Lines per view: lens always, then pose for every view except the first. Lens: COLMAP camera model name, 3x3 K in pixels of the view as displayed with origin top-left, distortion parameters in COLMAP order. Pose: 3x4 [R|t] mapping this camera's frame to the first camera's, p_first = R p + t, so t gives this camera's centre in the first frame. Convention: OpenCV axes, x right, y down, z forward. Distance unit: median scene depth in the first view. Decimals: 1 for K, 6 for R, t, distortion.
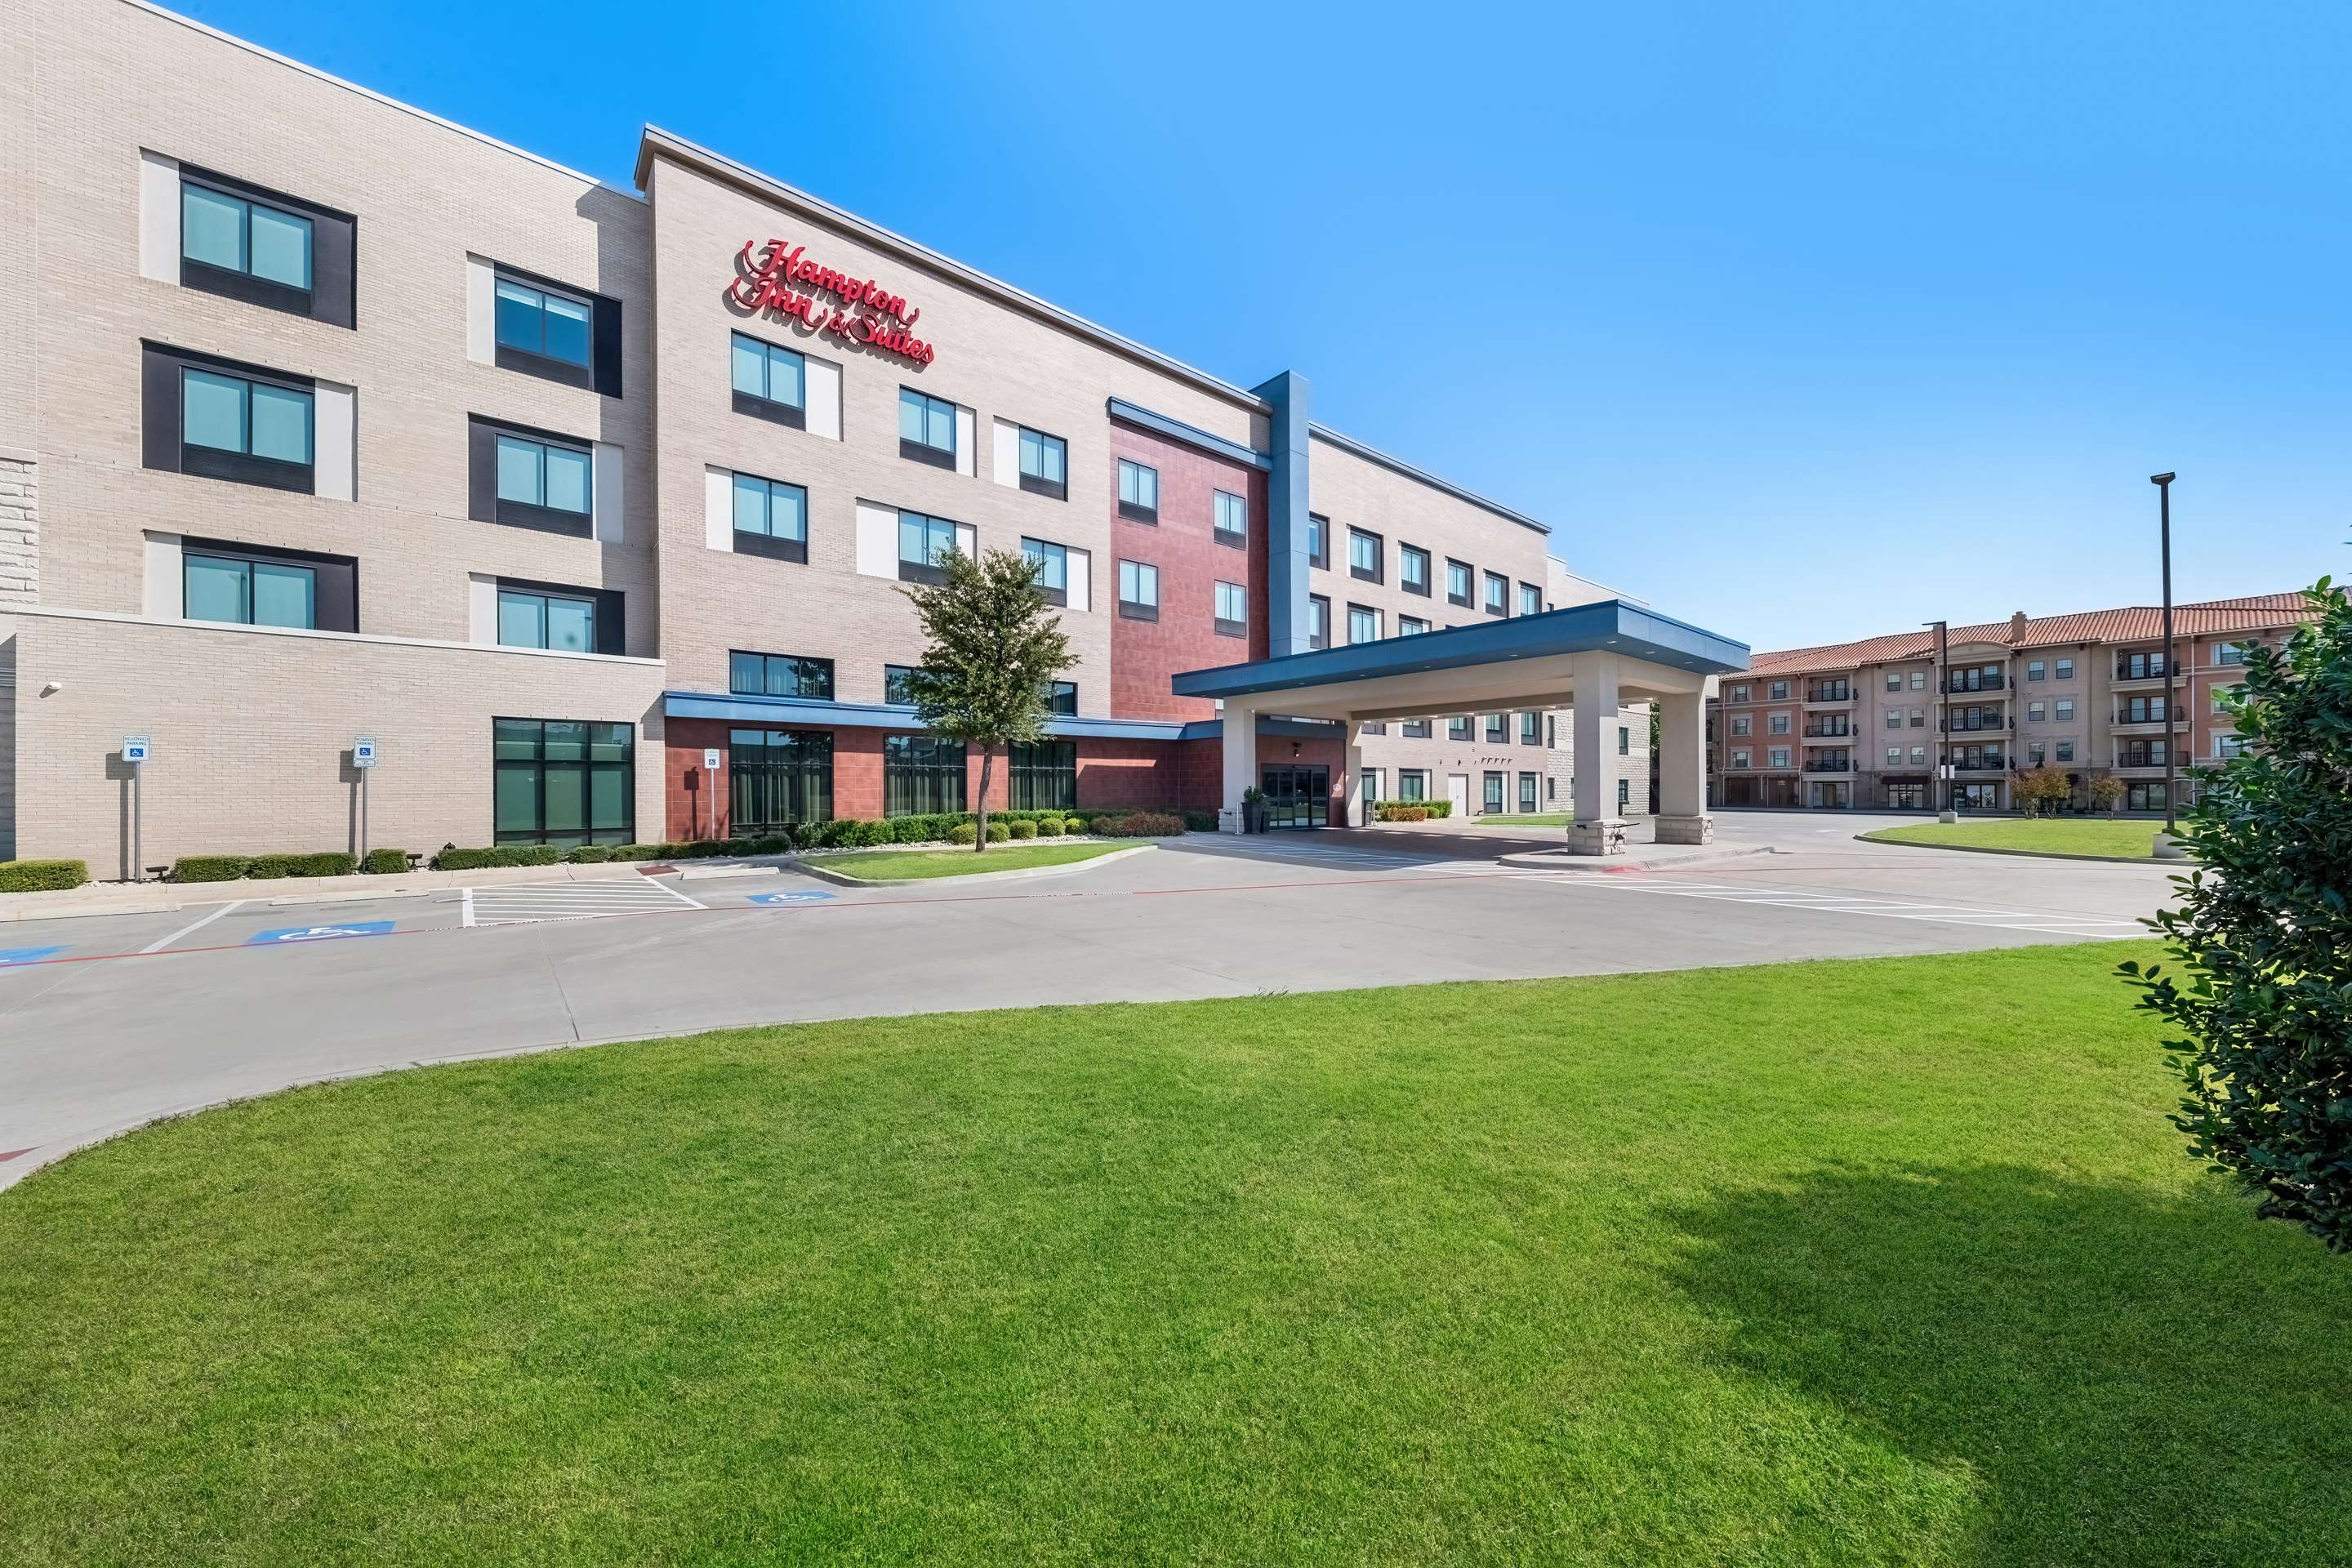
lens RADIAL K [[827.7, 0, 1199.1], [0, 827.7, 783.1], [0, 0, 1]] dist [-0.002990, -0.002509]
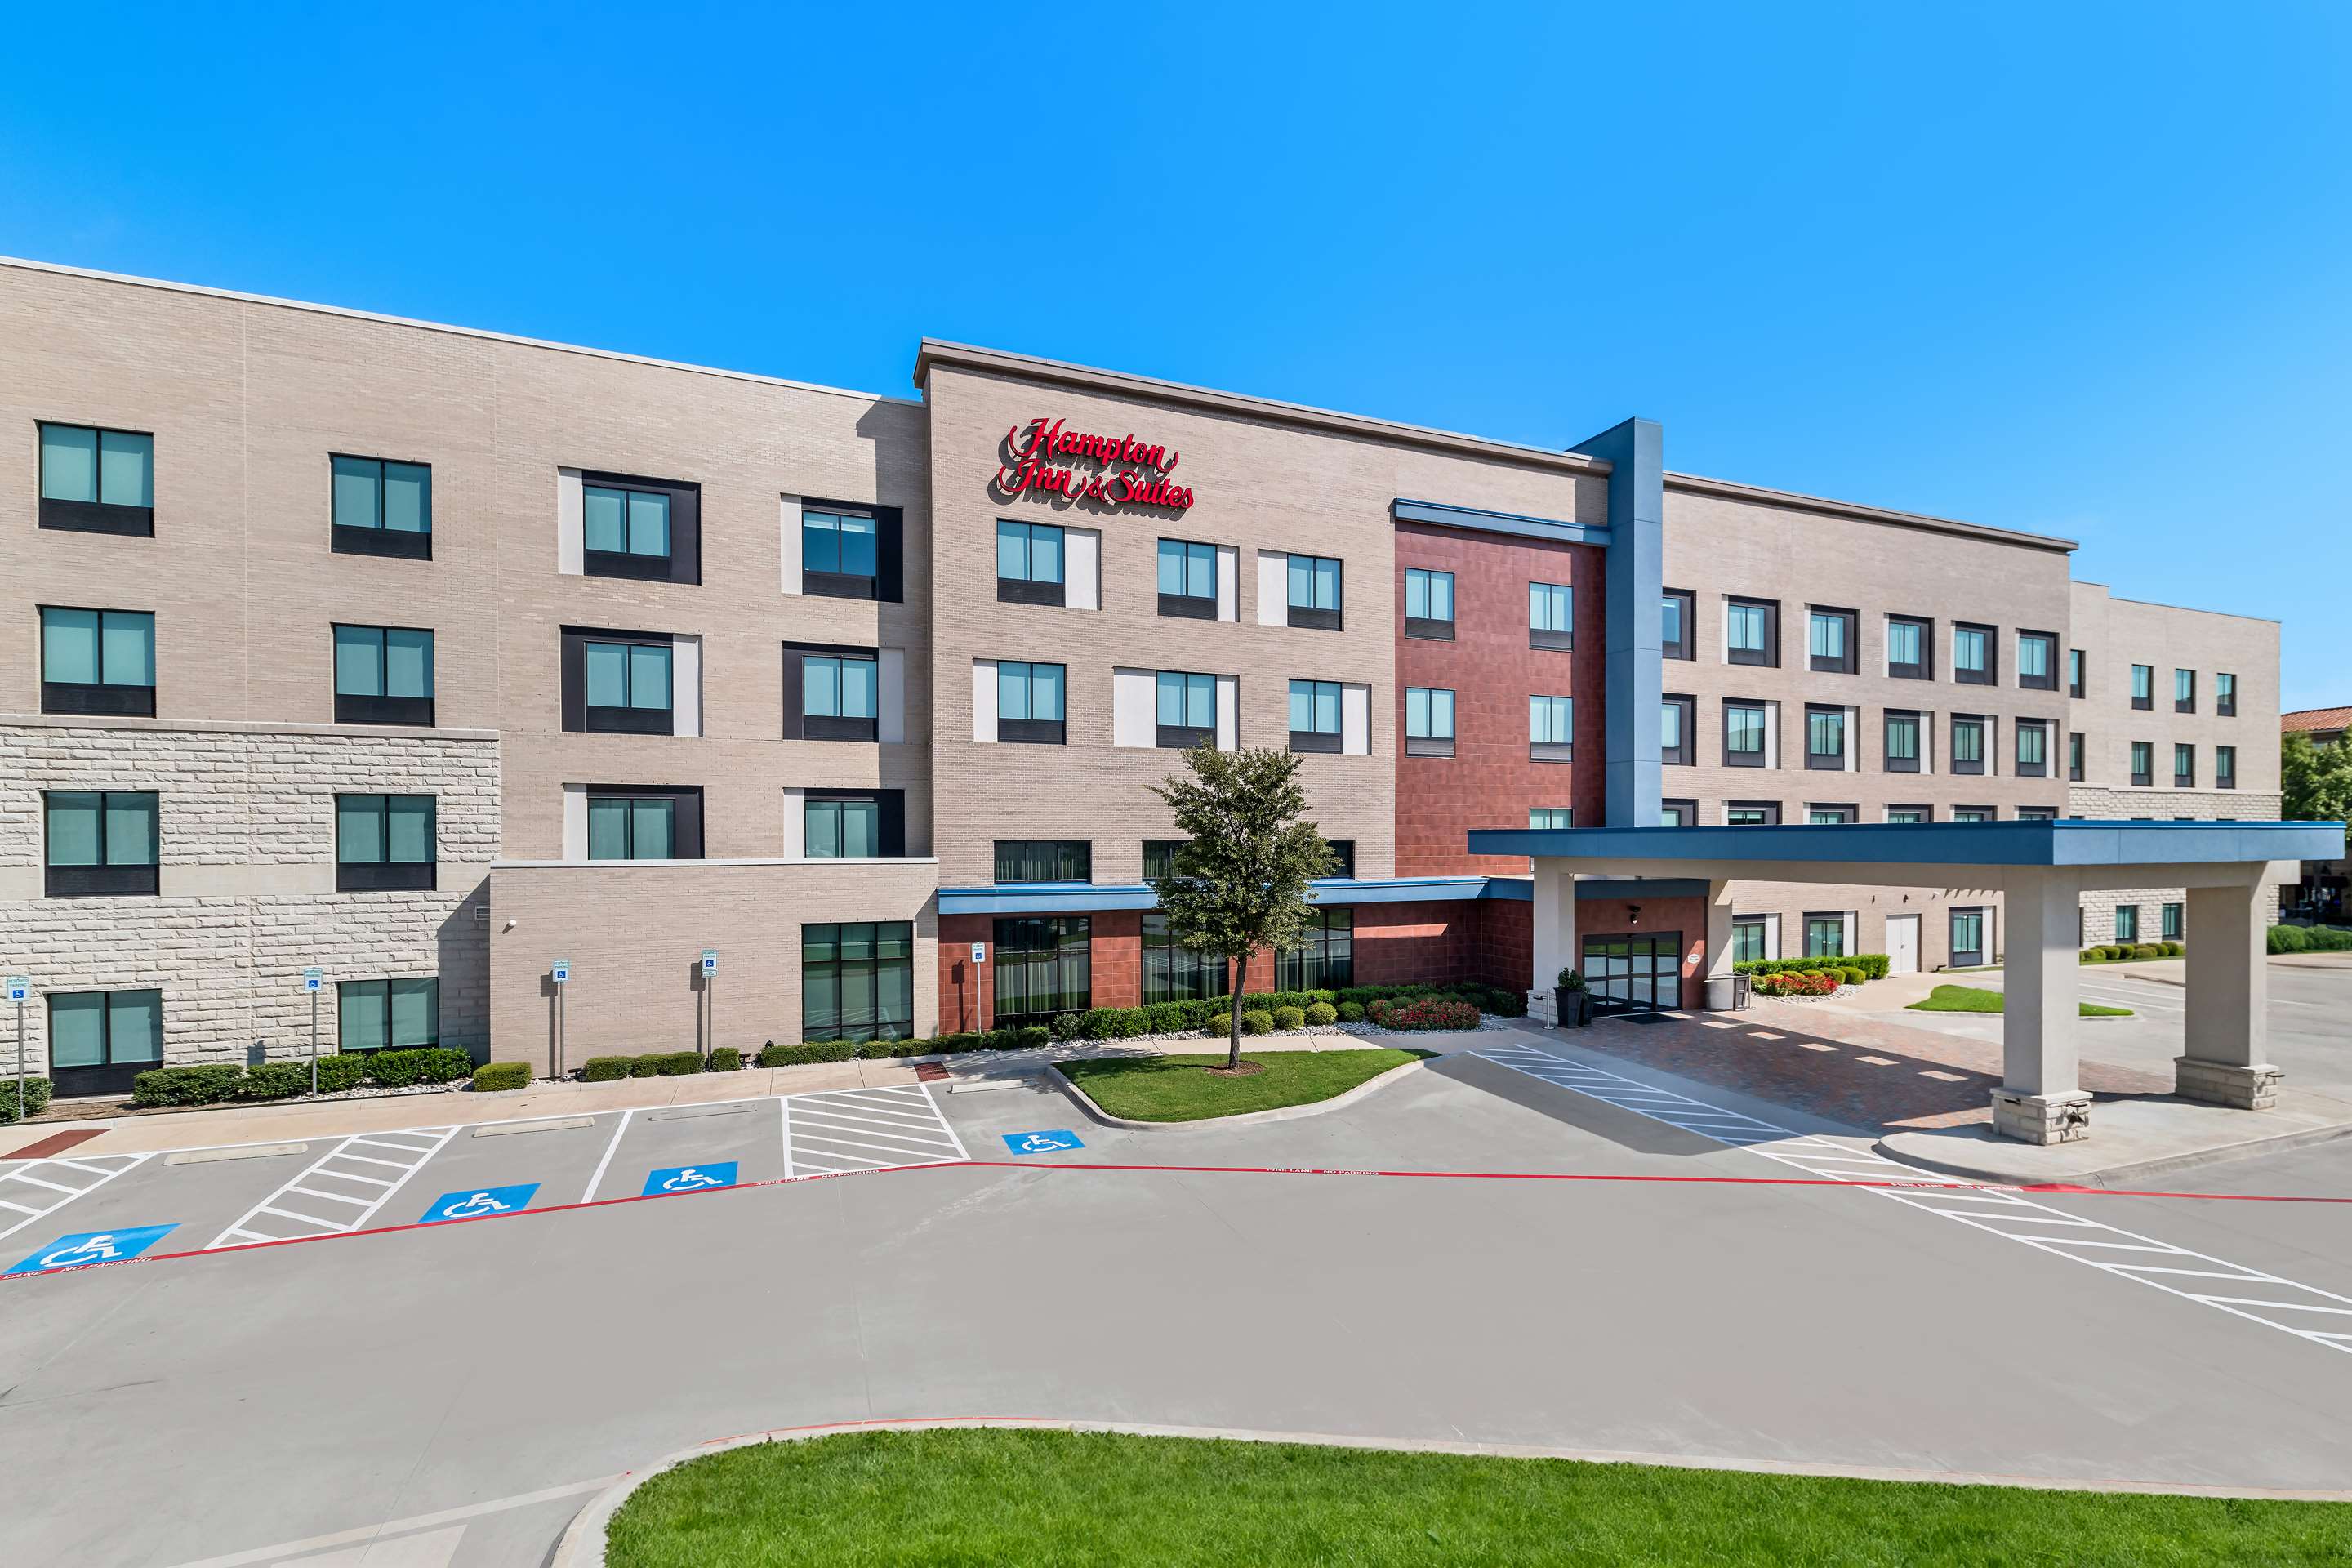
lens RADIAL K [[1058.6, 0, 1200.4], [0, 1058.6, 826.6], [0, 0, 1]] dist [-0.007003, 0.001353]
pose [[0.943722, 0.004537, -0.330707, 0.083609], [-0.003377, 0.999986, 0.004084, -0.175600], [0.330721, -0.002737, 0.943724, -0.116134]]
